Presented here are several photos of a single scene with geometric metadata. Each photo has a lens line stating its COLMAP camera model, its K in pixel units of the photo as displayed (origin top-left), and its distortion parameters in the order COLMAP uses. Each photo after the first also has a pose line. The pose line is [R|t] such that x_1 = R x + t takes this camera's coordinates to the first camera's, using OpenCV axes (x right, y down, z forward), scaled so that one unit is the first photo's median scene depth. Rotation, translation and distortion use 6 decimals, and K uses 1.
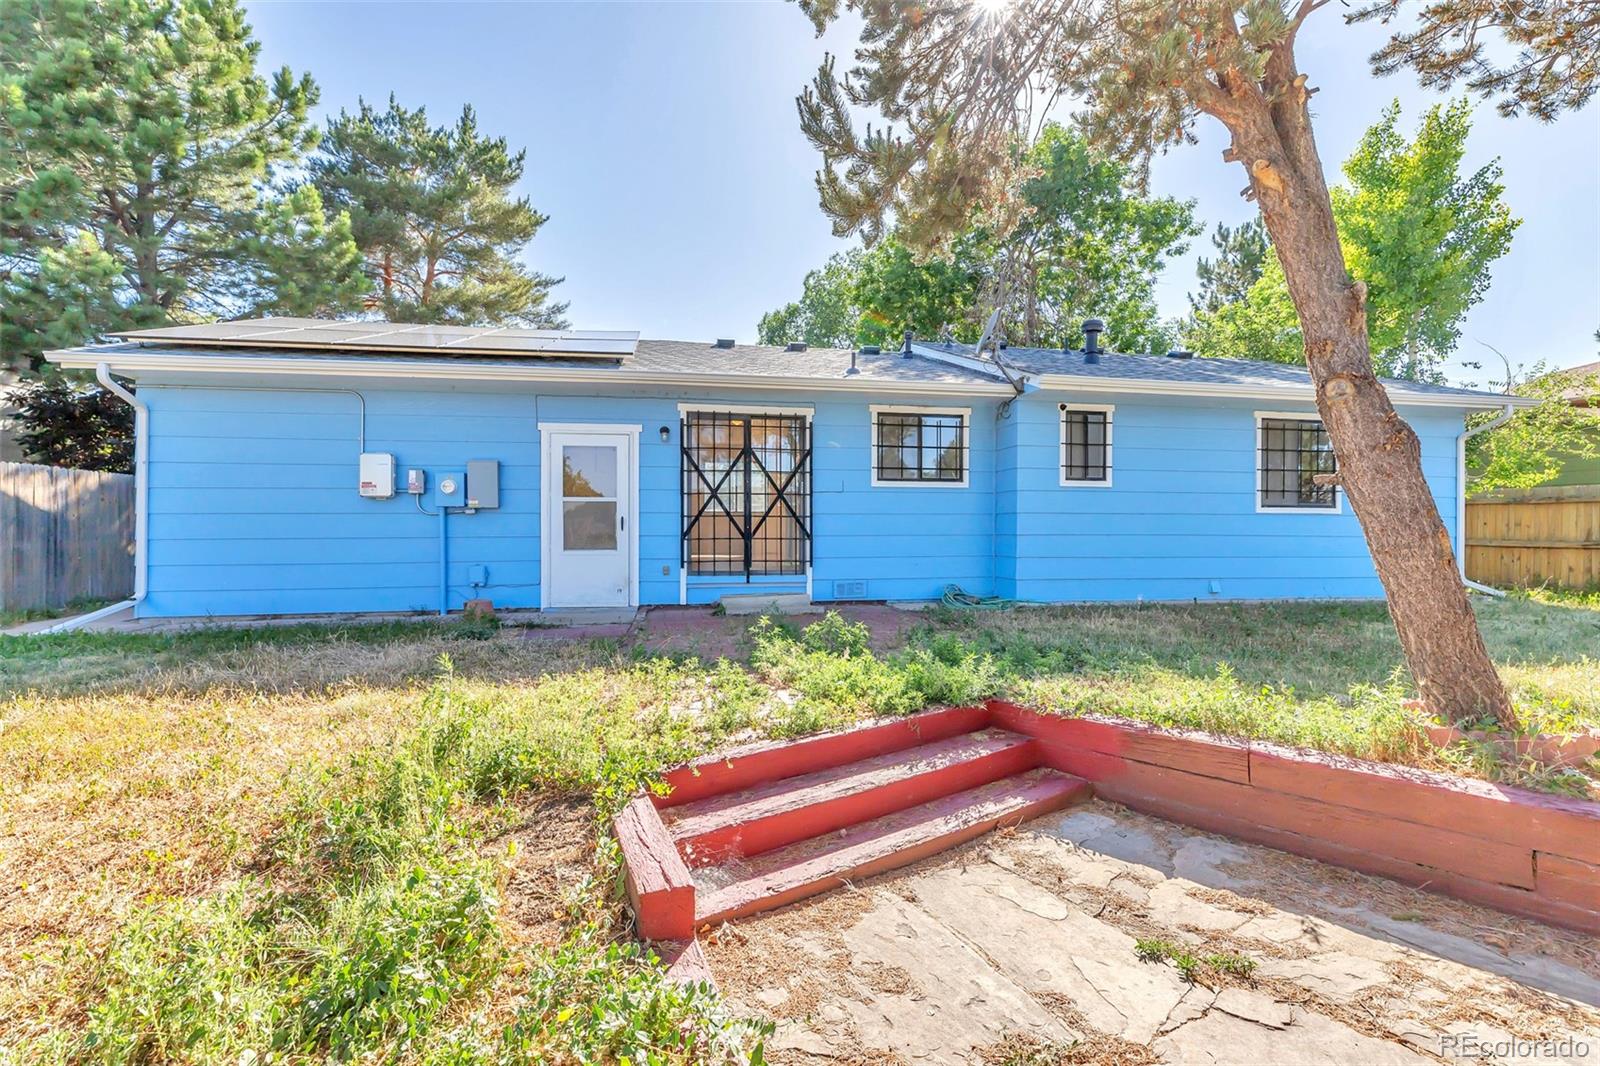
lens RADIAL K [[725.9, 0, 800.0], [0, 725.9, 533.0], [0, 0, 1]] dist [-0.000890, 0.000026]
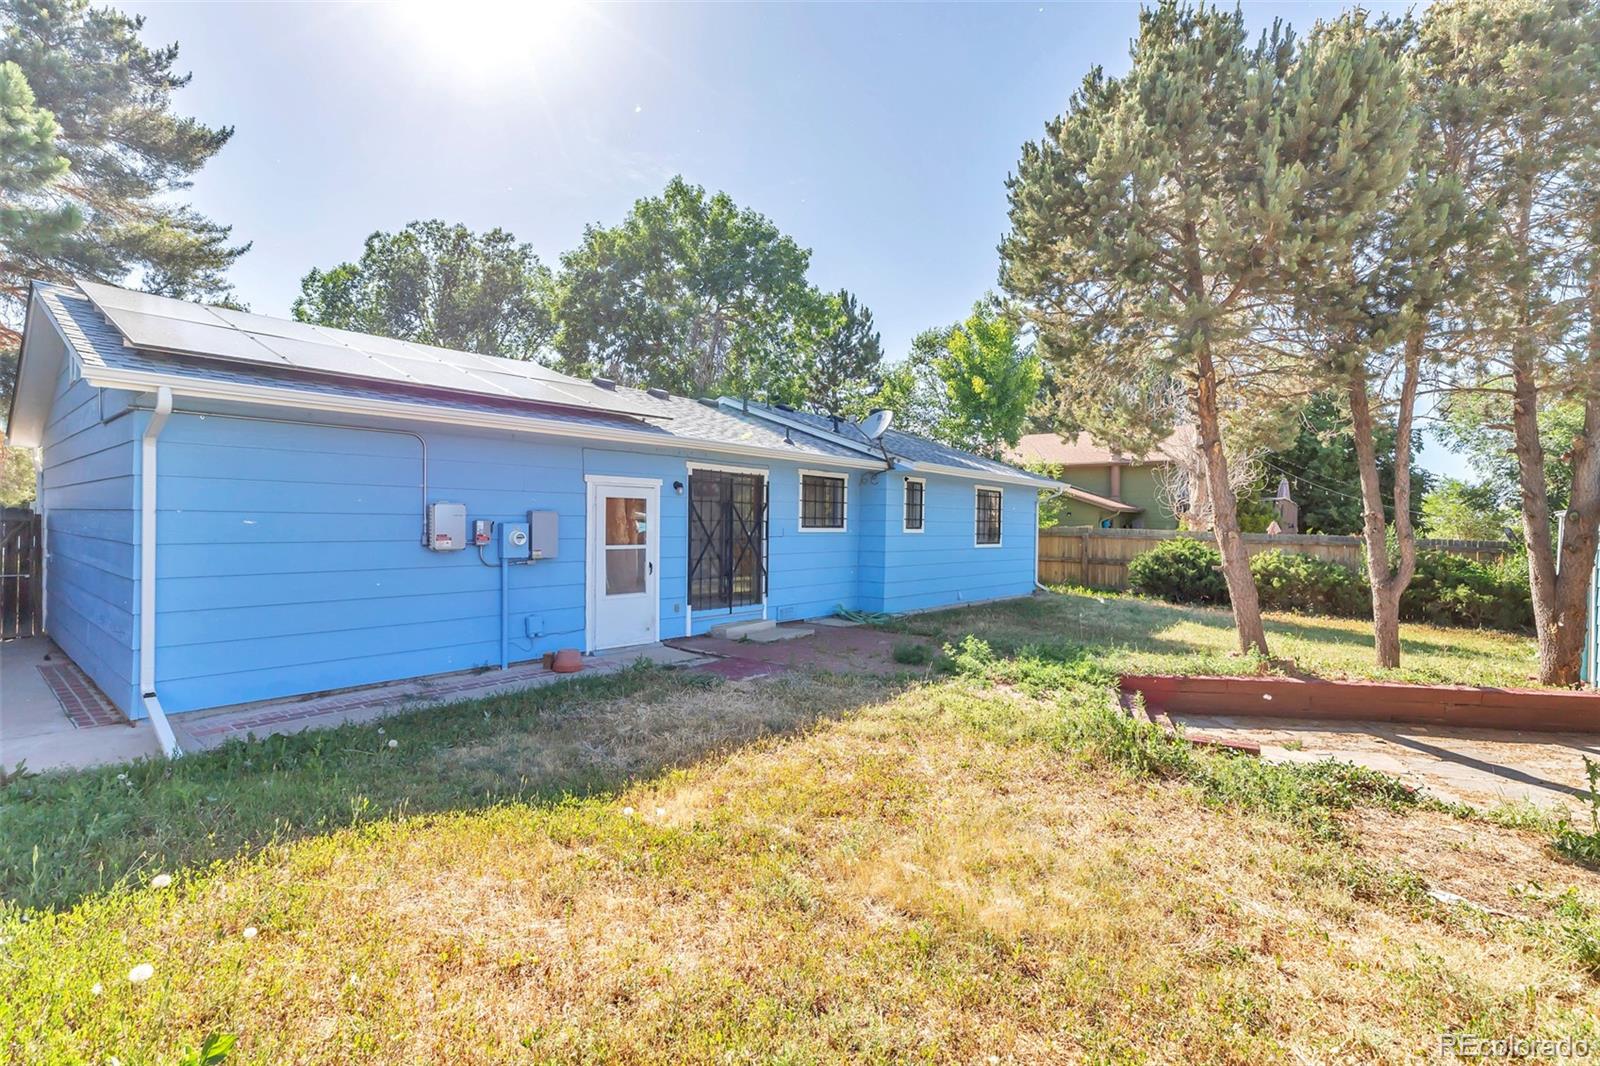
lens RADIAL K [[725.9, 0, 800.0], [0, 725.9, 533.0], [0, 0, 1]] dist [-0.000890, 0.000026]
pose [[0.771606, 0.002378, 0.636096, -0.735620], [-0.012141, 0.999866, 0.010990, -0.077763], [-0.635985, -0.016202, 0.771532, 0.000215]]
